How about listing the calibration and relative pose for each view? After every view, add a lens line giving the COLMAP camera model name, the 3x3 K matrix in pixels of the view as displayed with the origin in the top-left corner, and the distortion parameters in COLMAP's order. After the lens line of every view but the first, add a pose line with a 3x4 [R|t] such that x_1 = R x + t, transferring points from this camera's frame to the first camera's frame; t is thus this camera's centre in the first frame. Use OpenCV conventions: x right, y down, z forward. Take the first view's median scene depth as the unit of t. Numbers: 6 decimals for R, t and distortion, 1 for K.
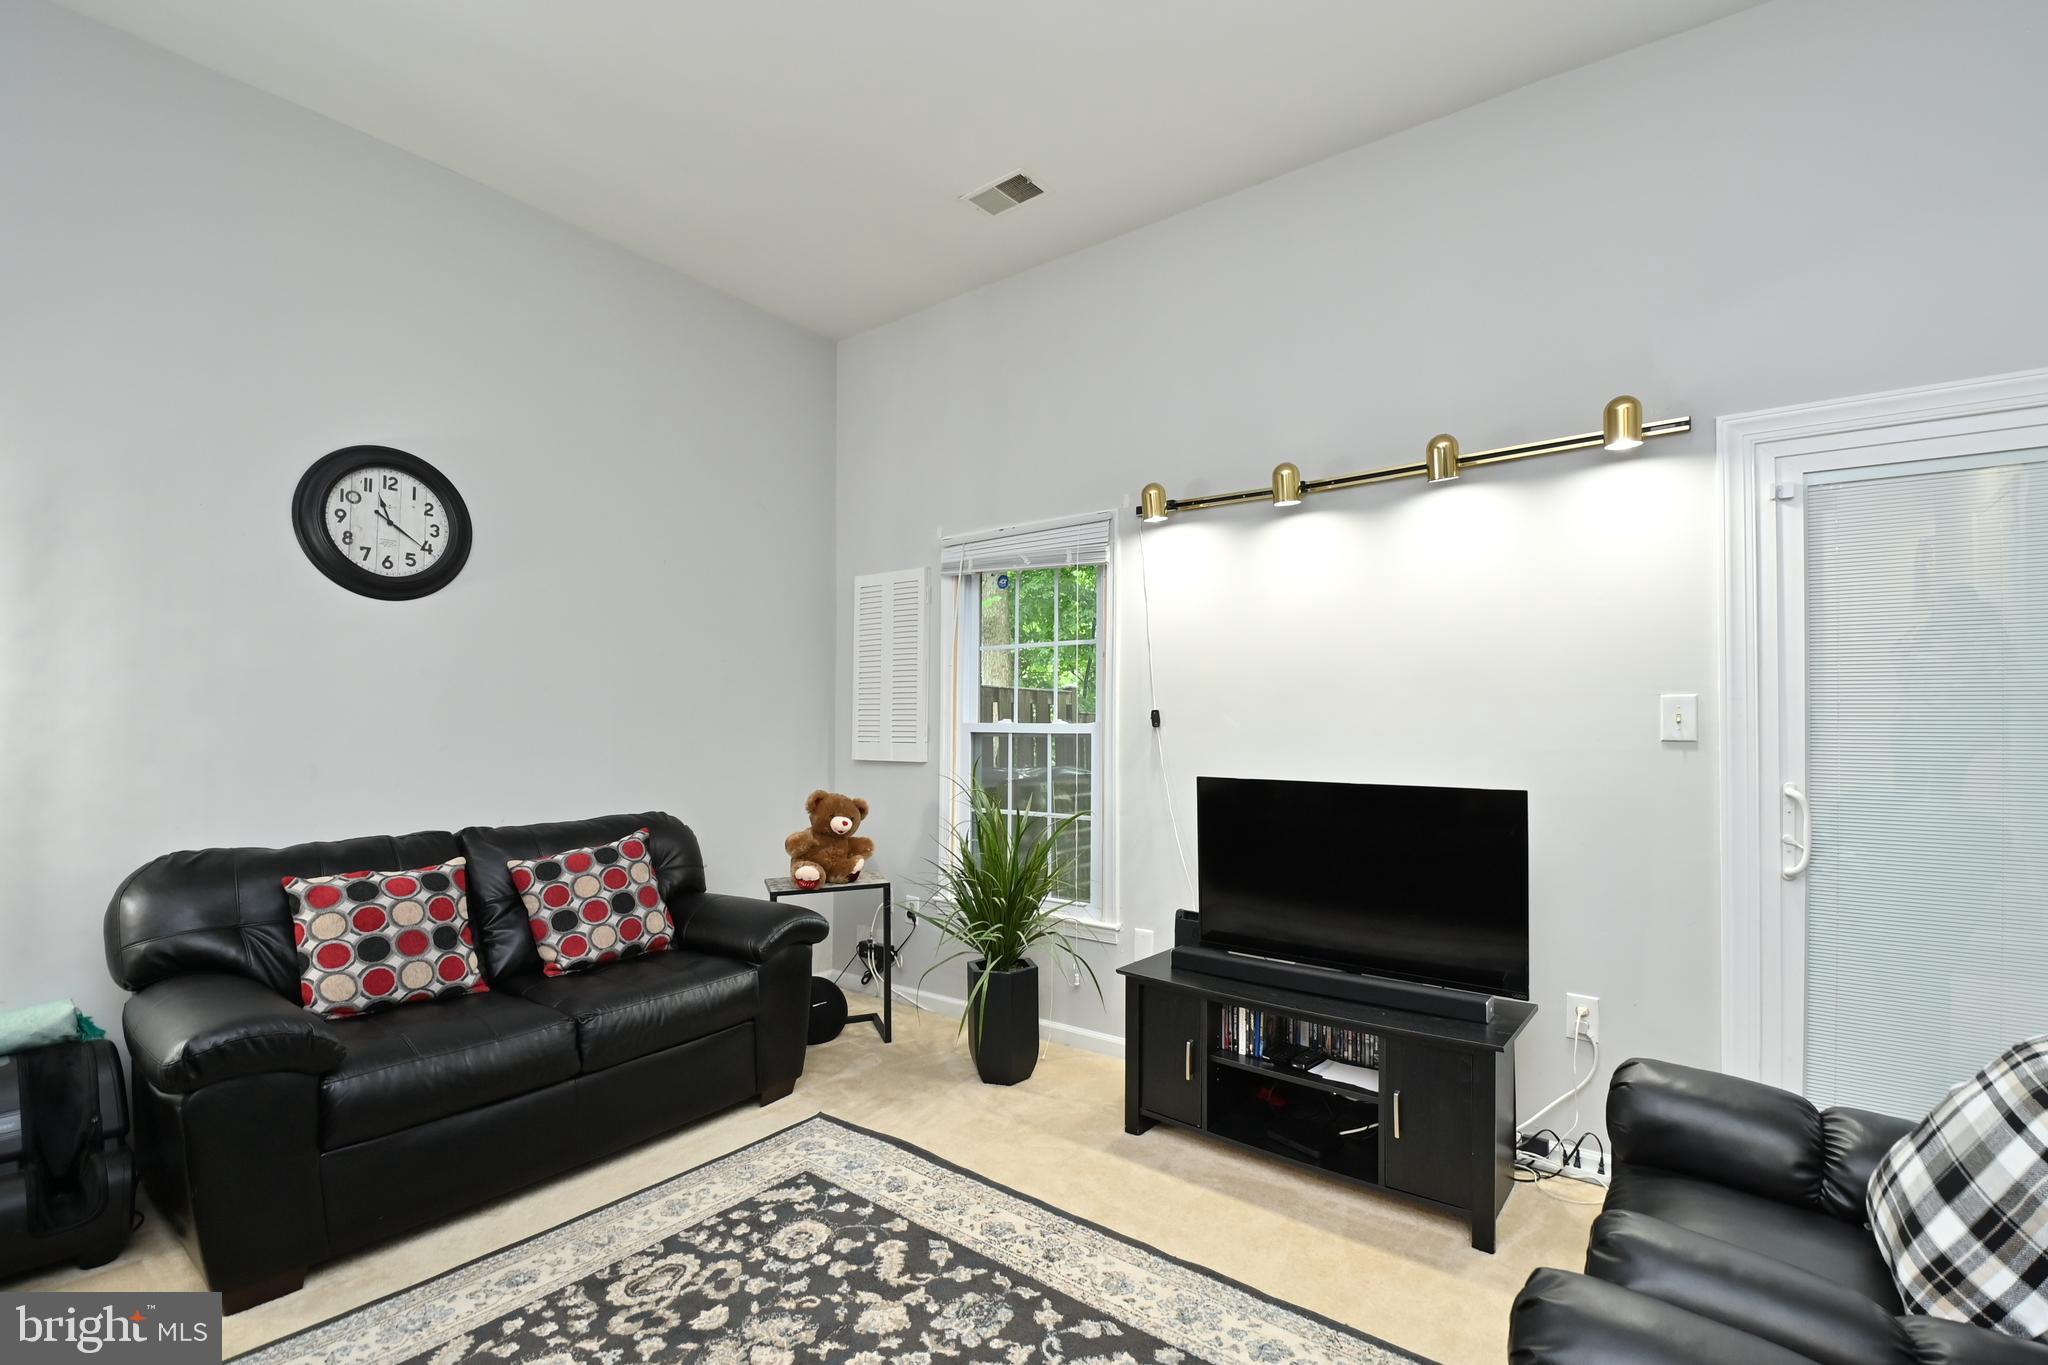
lens RADIAL K [[886.9, 0, 1042.4], [0, 886.9, 717.3], [0, 0, 1]] dist [0.000251, -0.013422]
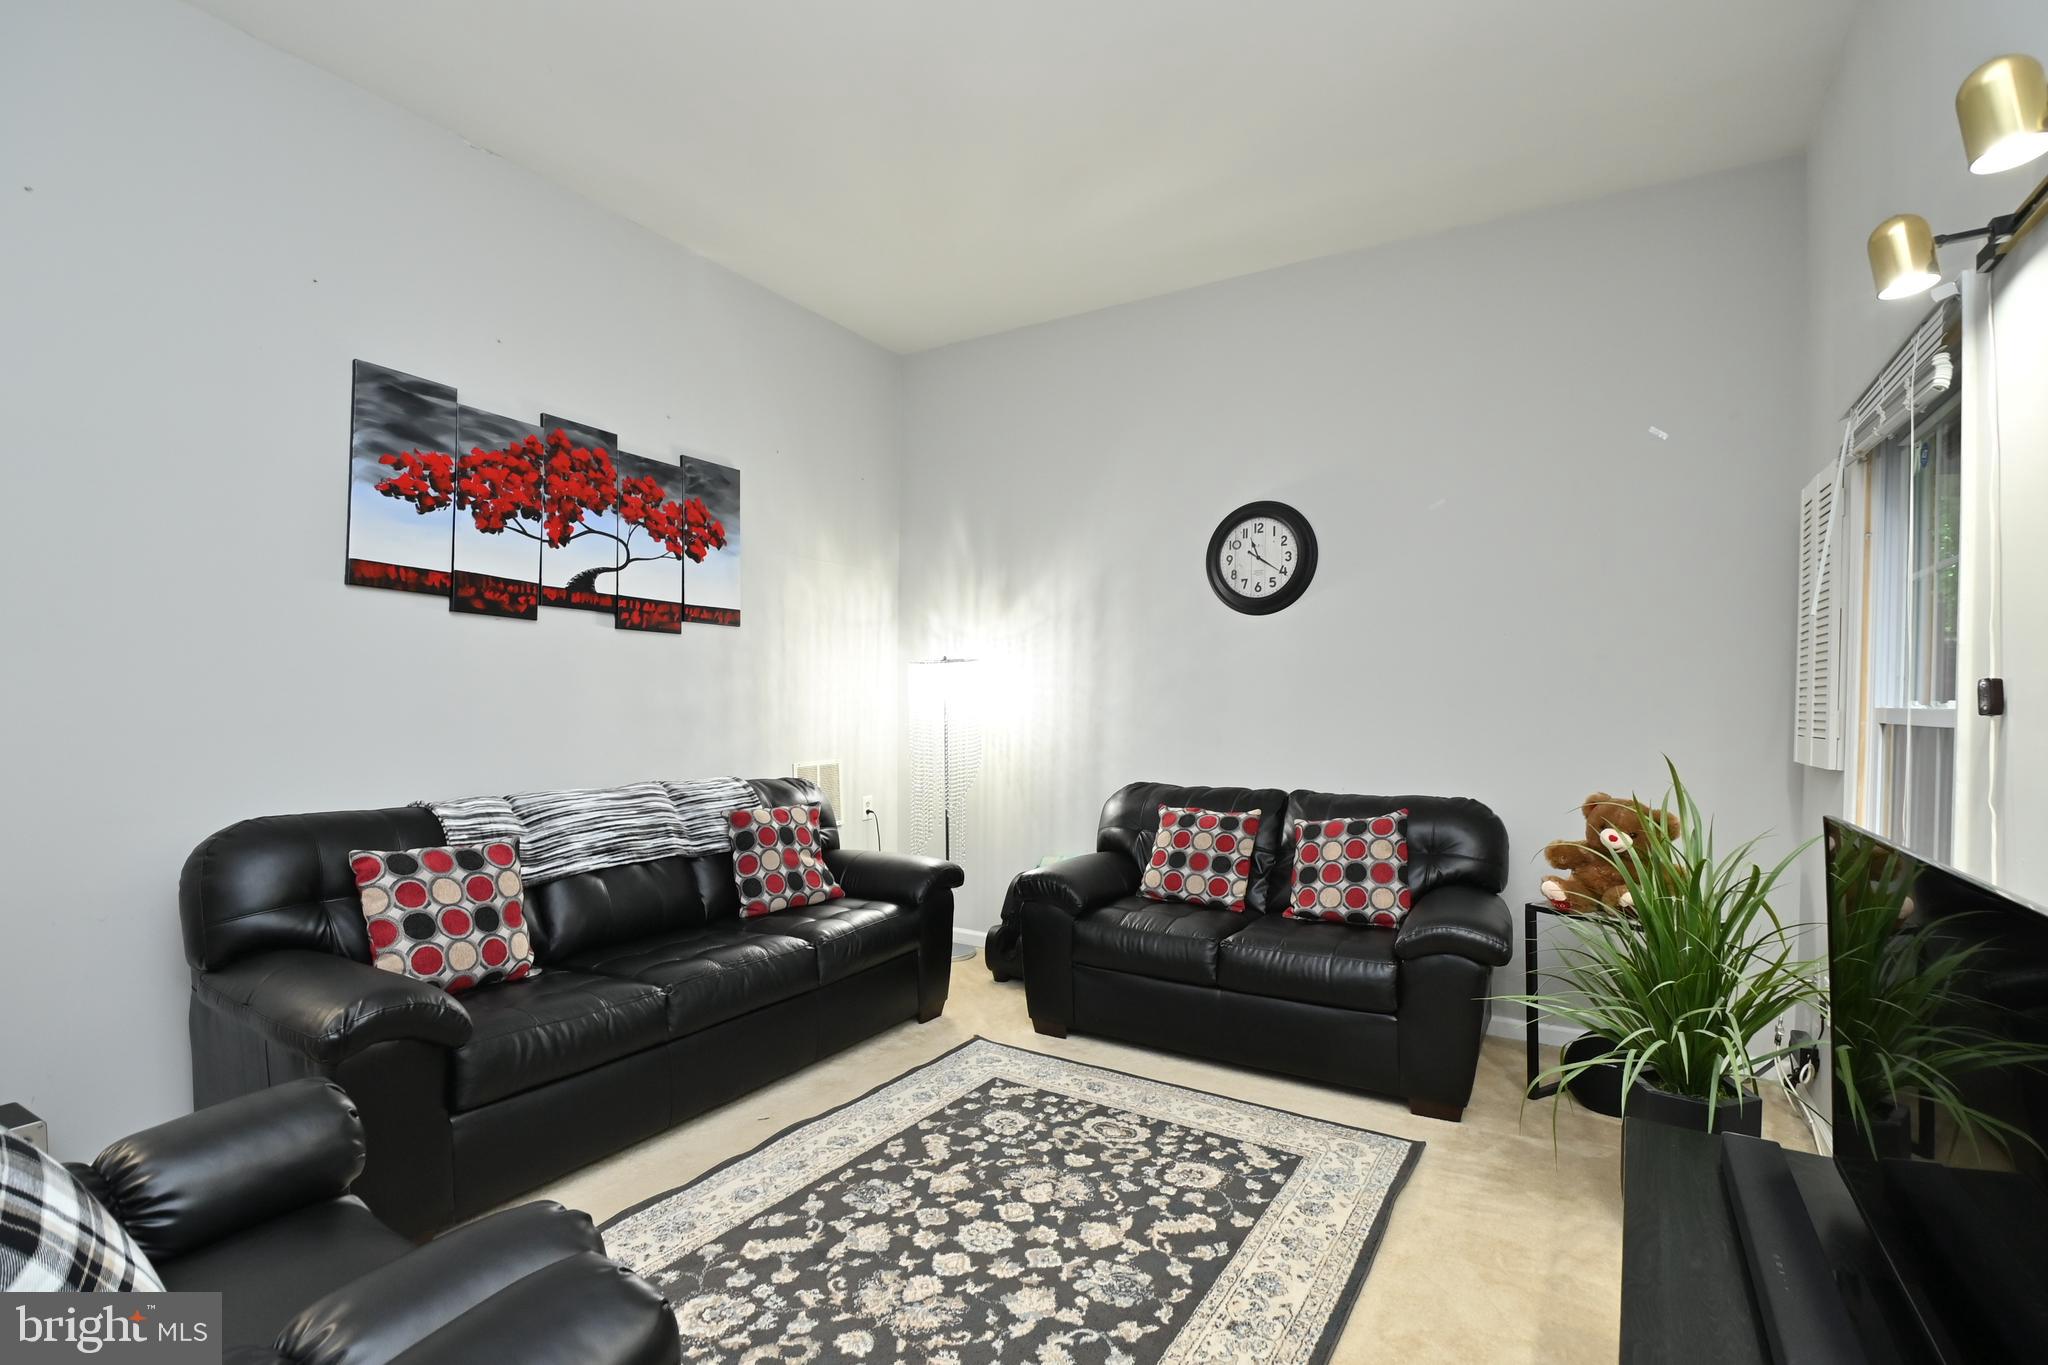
lens RADIAL K [[932.7, 0, 1054.9], [0, 932.7, 713.8], [0, 0, 1]] dist [0.000196, -0.000273]
pose [[0.112277, 0.008093, -0.993644, 0.804043], [0.003144, 0.999959, 0.008499, 0.006595], [0.993672, -0.004078, 0.112247, 0.662633]]
